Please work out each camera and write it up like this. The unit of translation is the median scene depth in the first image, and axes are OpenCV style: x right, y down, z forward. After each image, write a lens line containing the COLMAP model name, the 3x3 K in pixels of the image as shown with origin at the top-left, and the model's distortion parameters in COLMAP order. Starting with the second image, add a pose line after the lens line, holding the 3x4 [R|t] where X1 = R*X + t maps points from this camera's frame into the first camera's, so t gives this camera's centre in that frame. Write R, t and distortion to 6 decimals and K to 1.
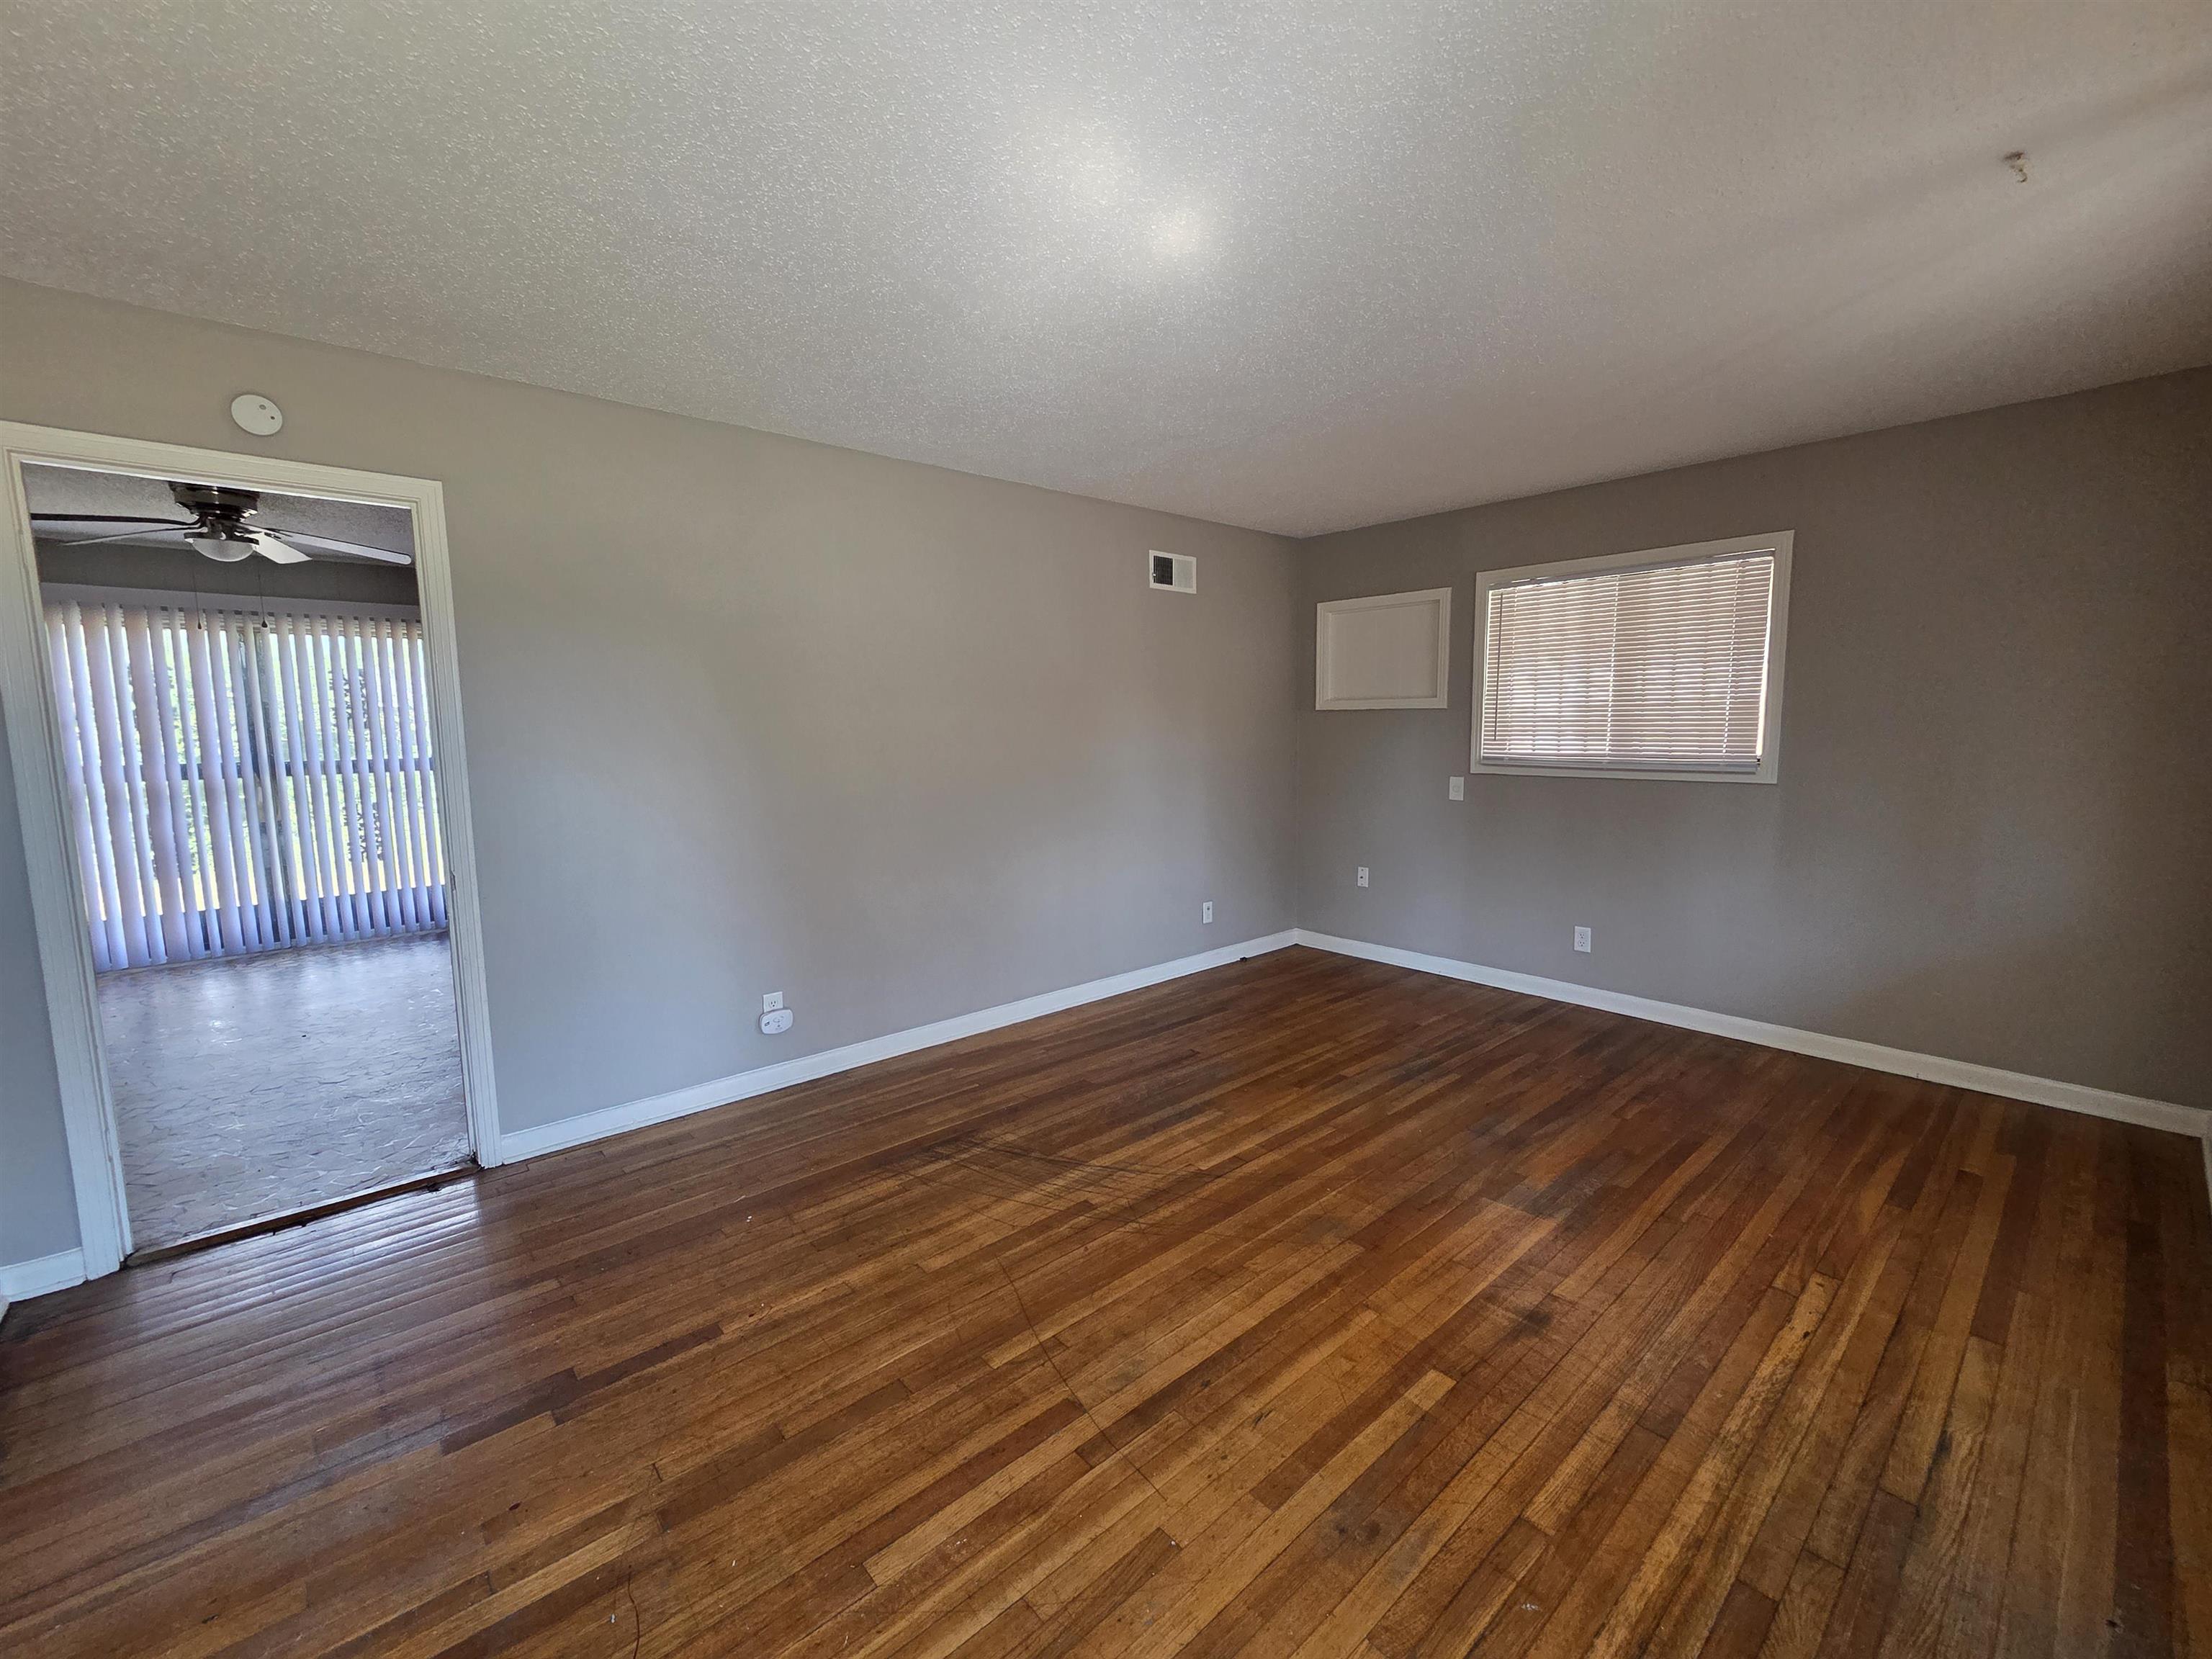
lens RADIAL K [[913.5, 0, 1118.5], [0, 913.5, 823.8], [0, 0, 1]] dist [0.002450, -0.000962]
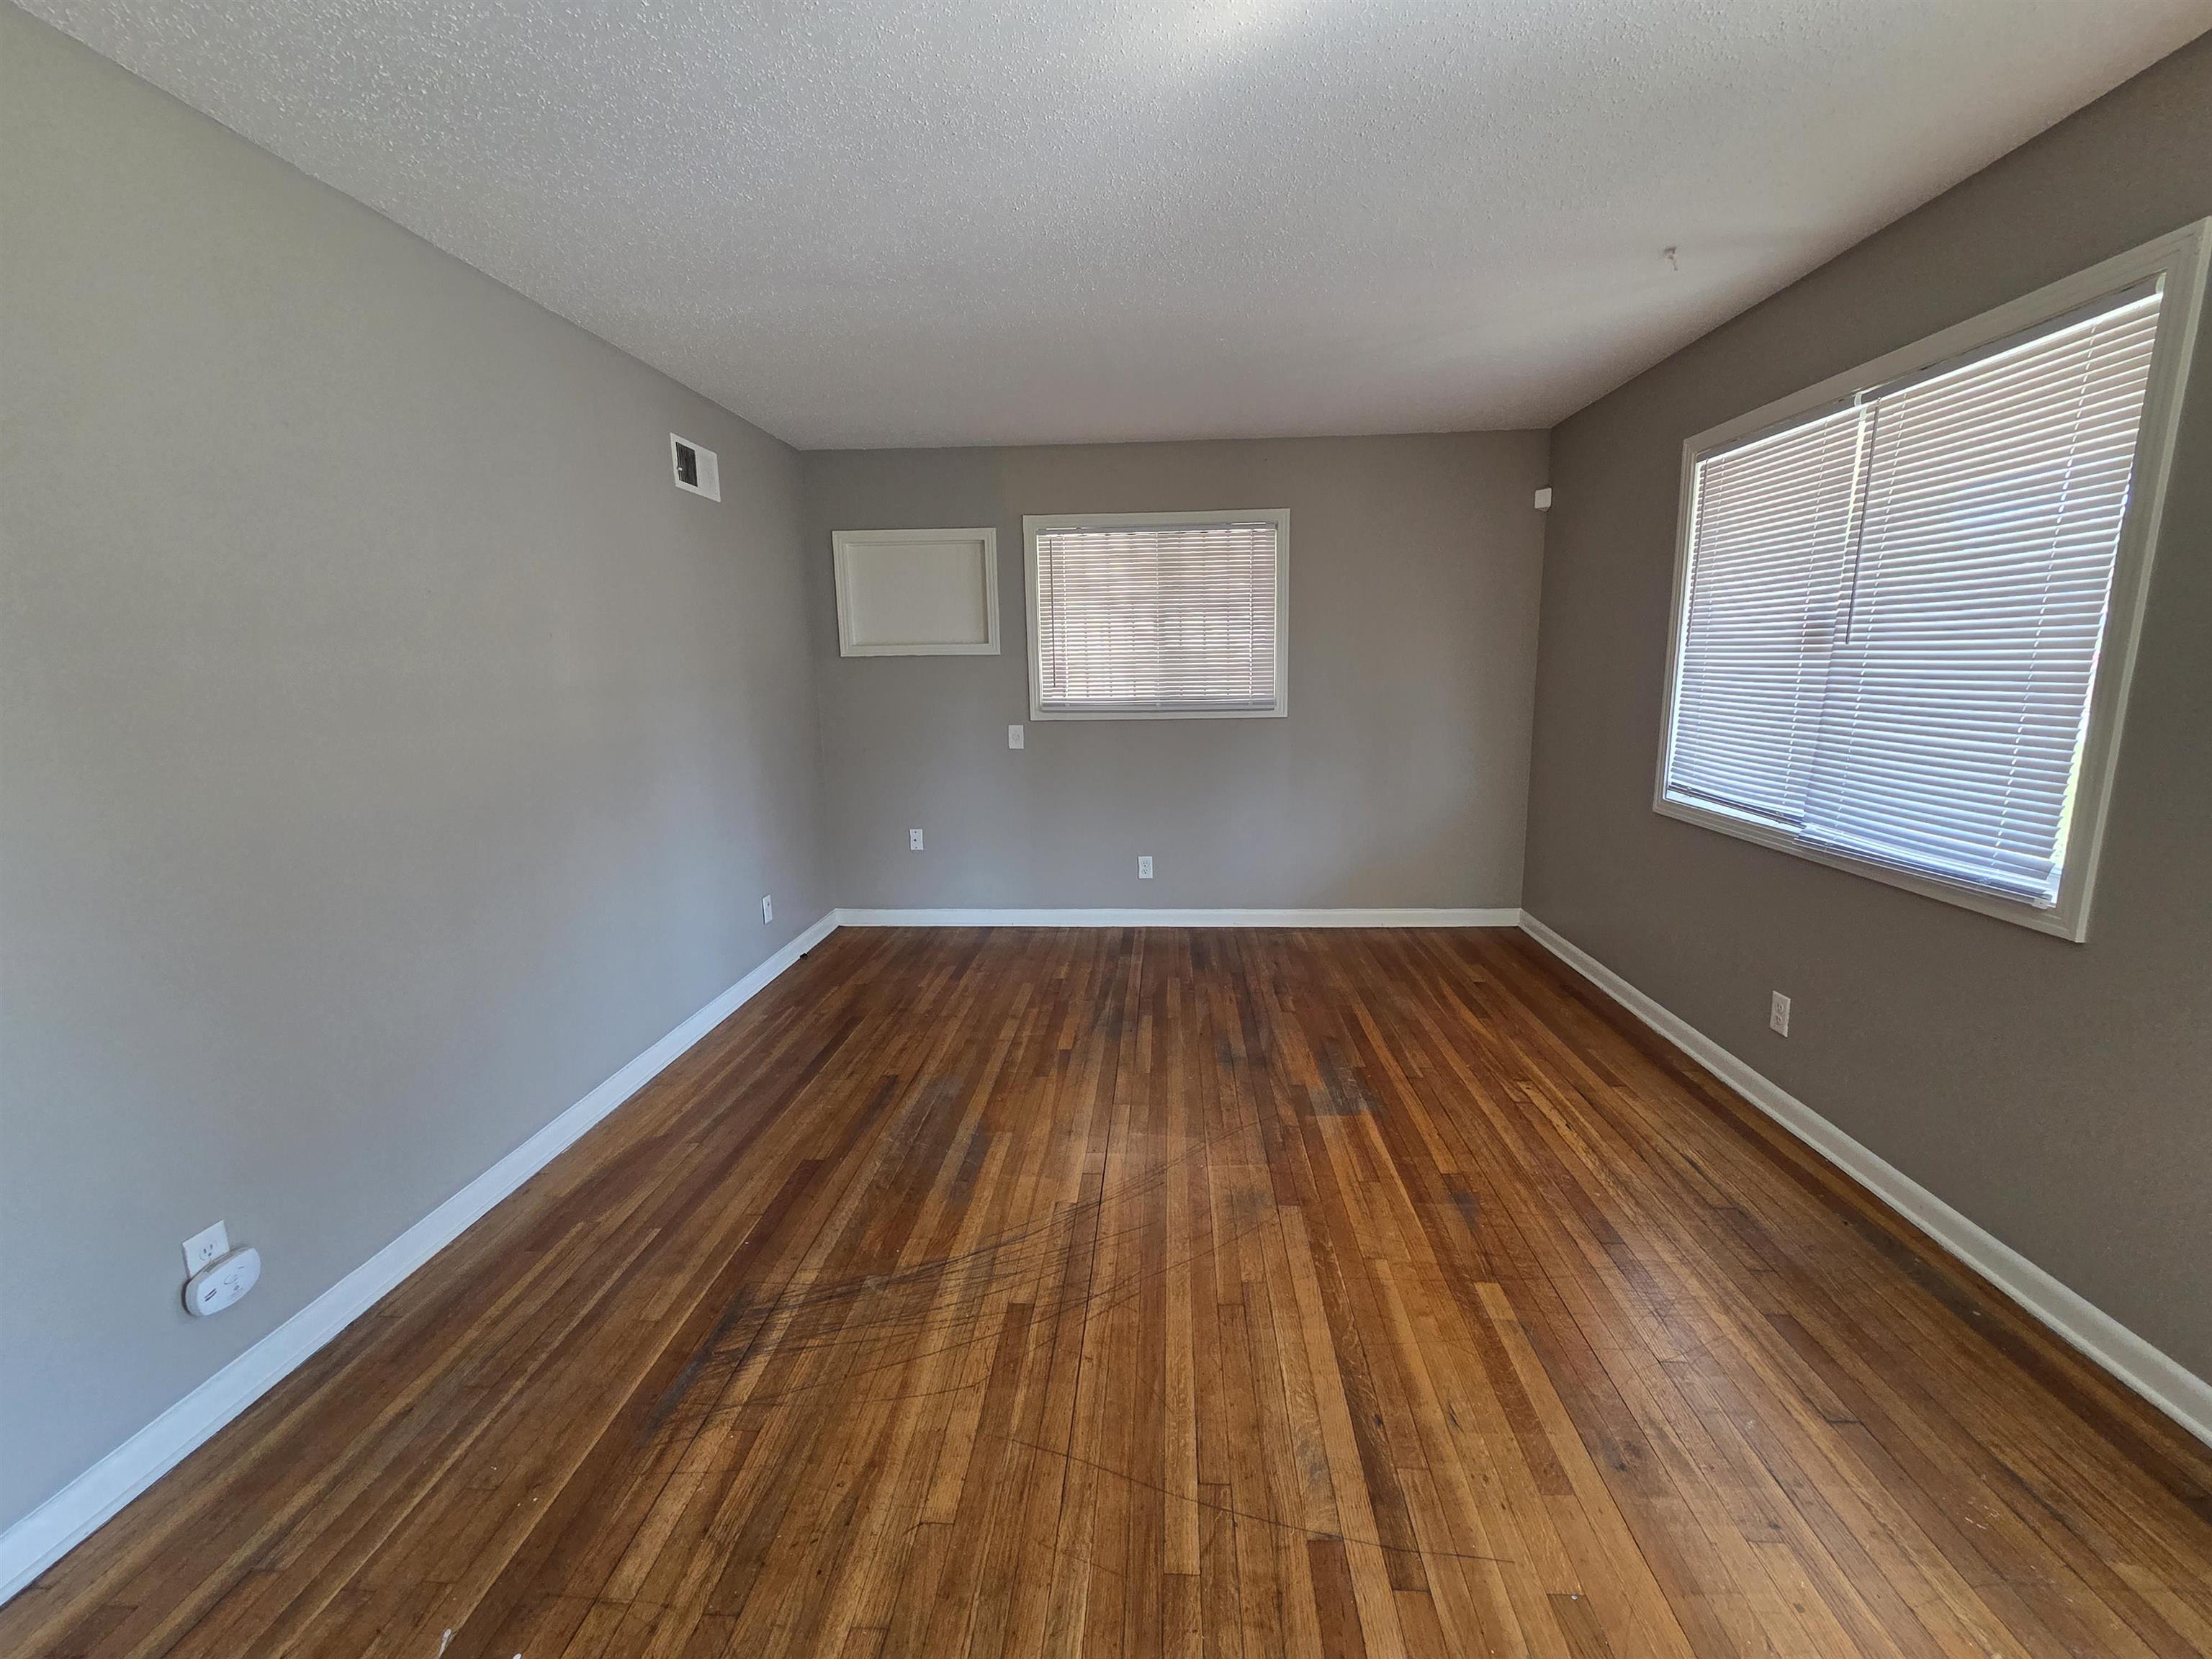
lens RADIAL K [[913.5, 0, 1118.5], [0, 913.5, 823.8], [0, 0, 1]] dist [0.002450, -0.000962]
pose [[0.705915, -0.125243, 0.697136, -0.384609], [0.087619, 0.992124, 0.089516, -0.037048], [-0.702857, -0.002108, 0.711328, 0.338163]]
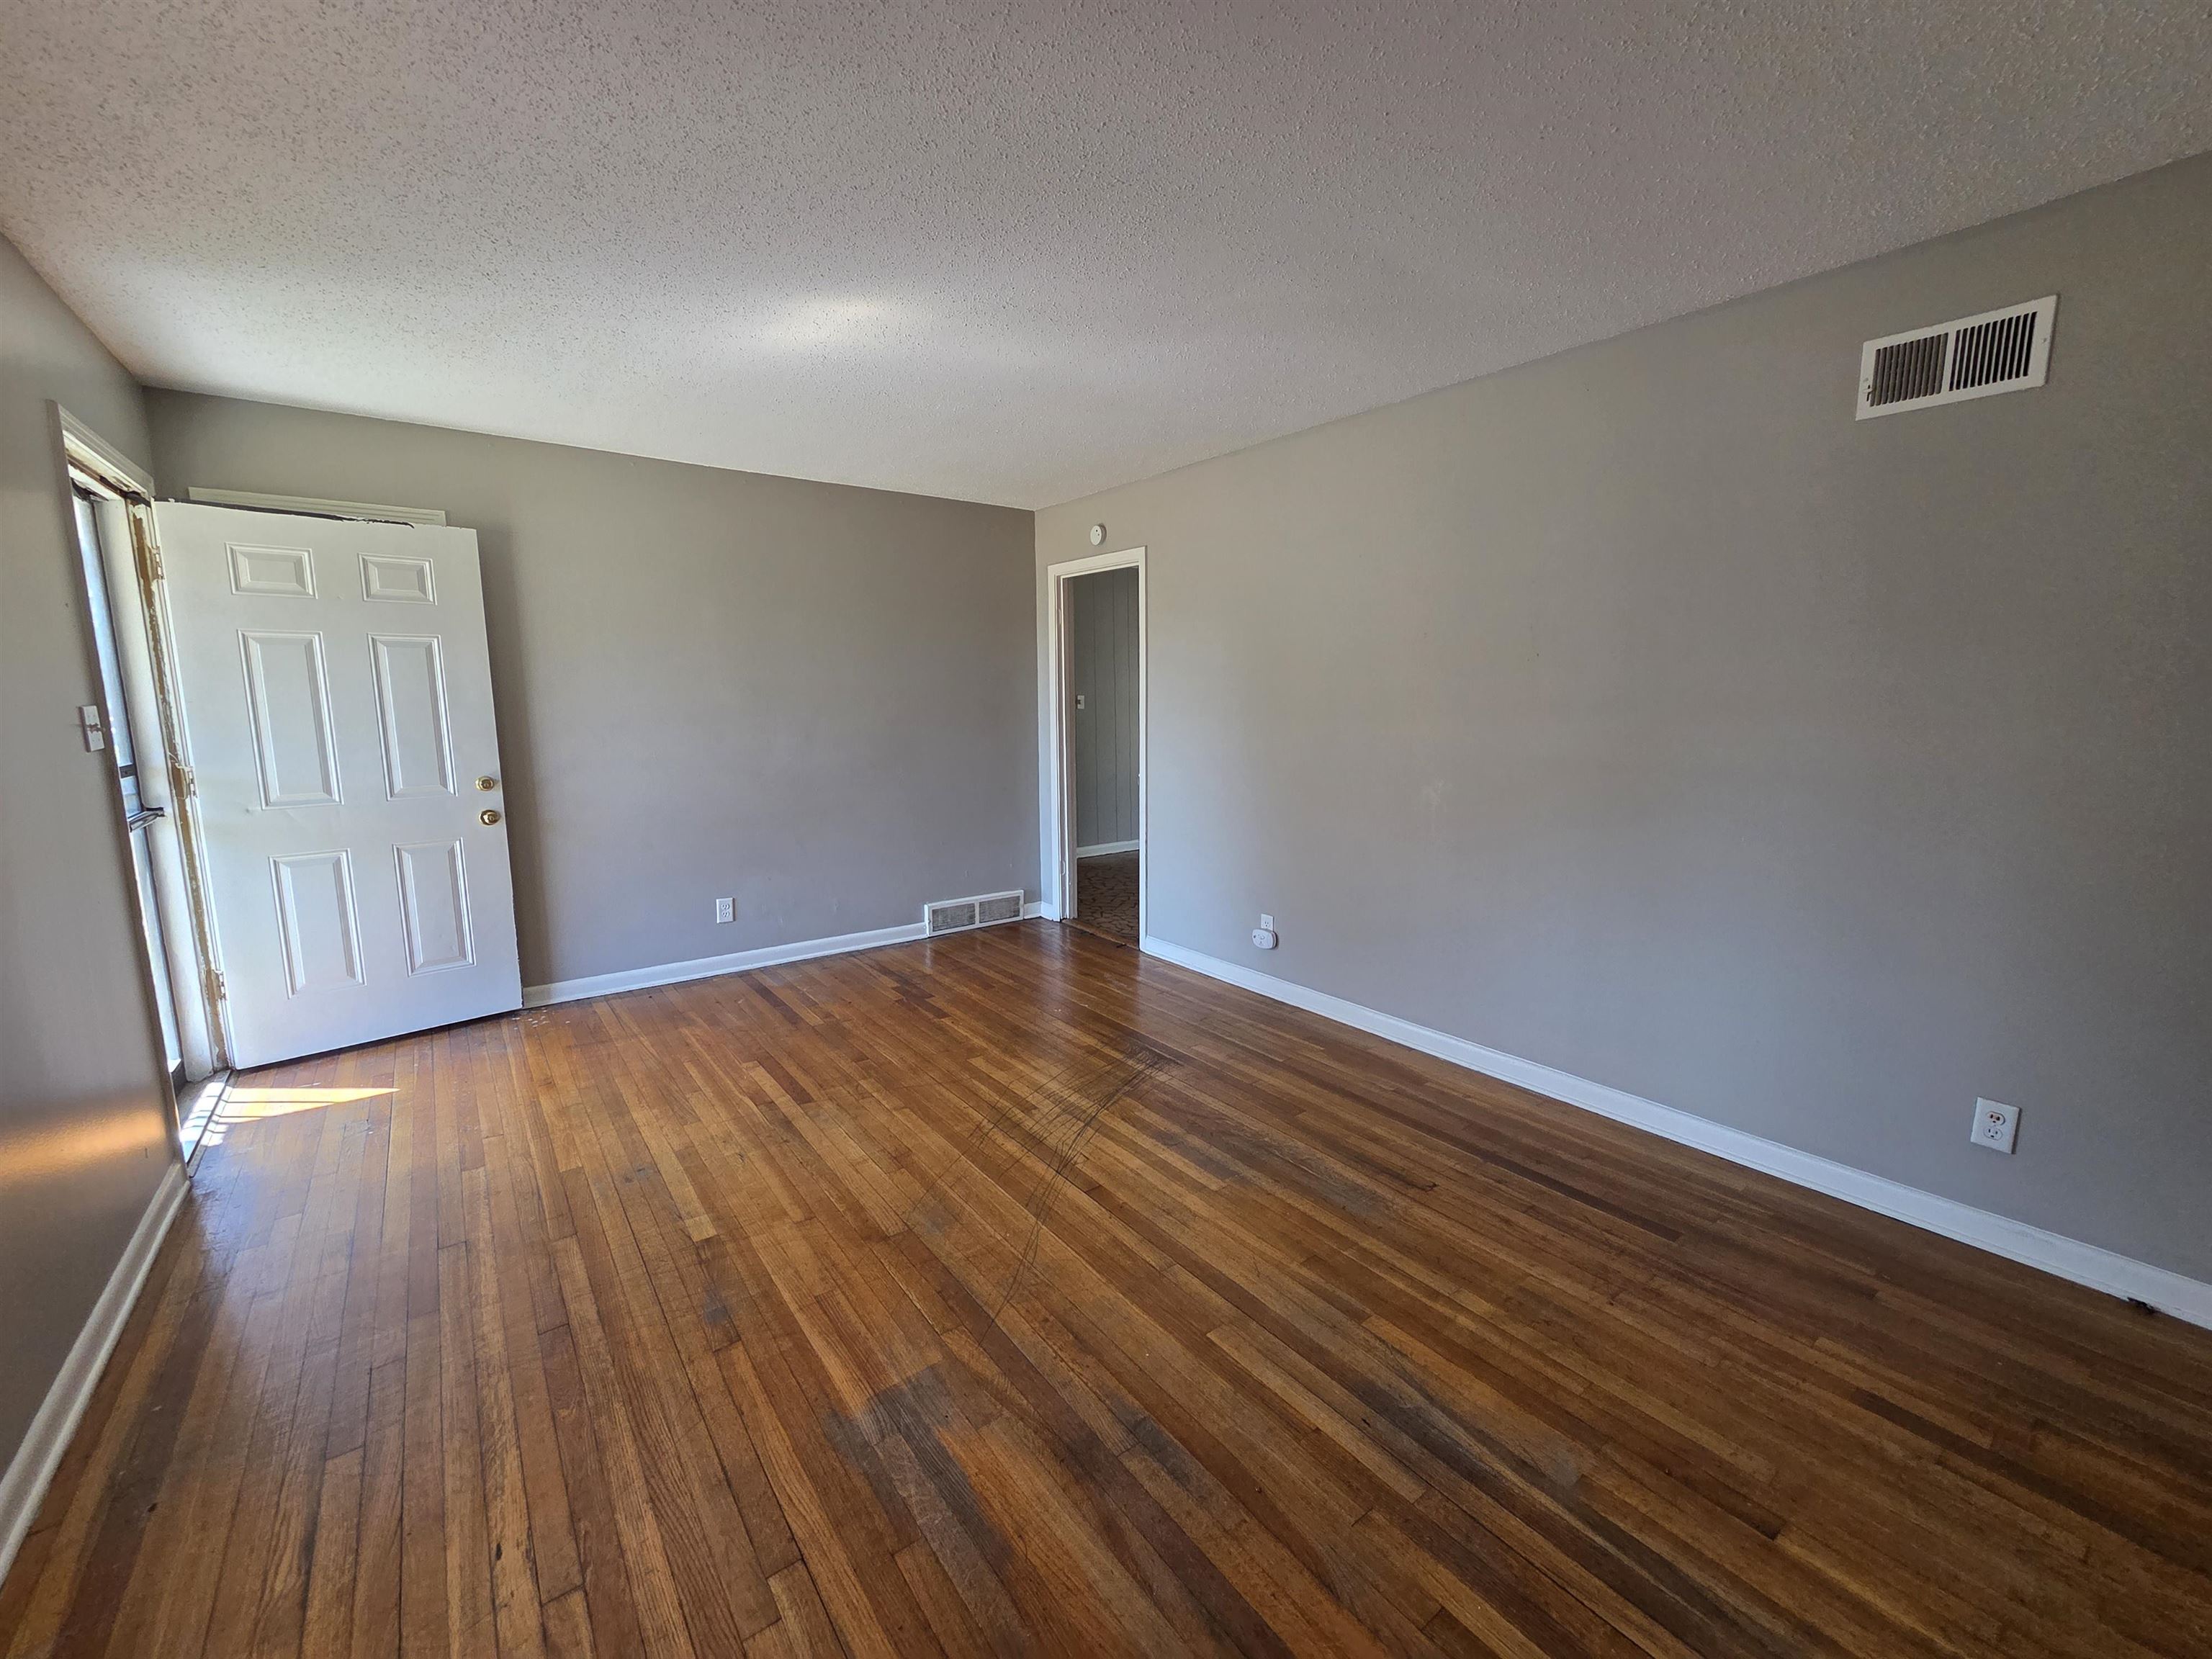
lens RADIAL K [[913.5, 0, 1118.5], [0, 913.5, 823.8], [0, 0, 1]] dist [0.002450, -0.000962]
pose [[-0.084599, 0.155961, -0.984134, 0.878826], [-0.104865, 0.980796, 0.164446, -0.118589], [0.990882, 0.117113, -0.066619, 0.966852]]
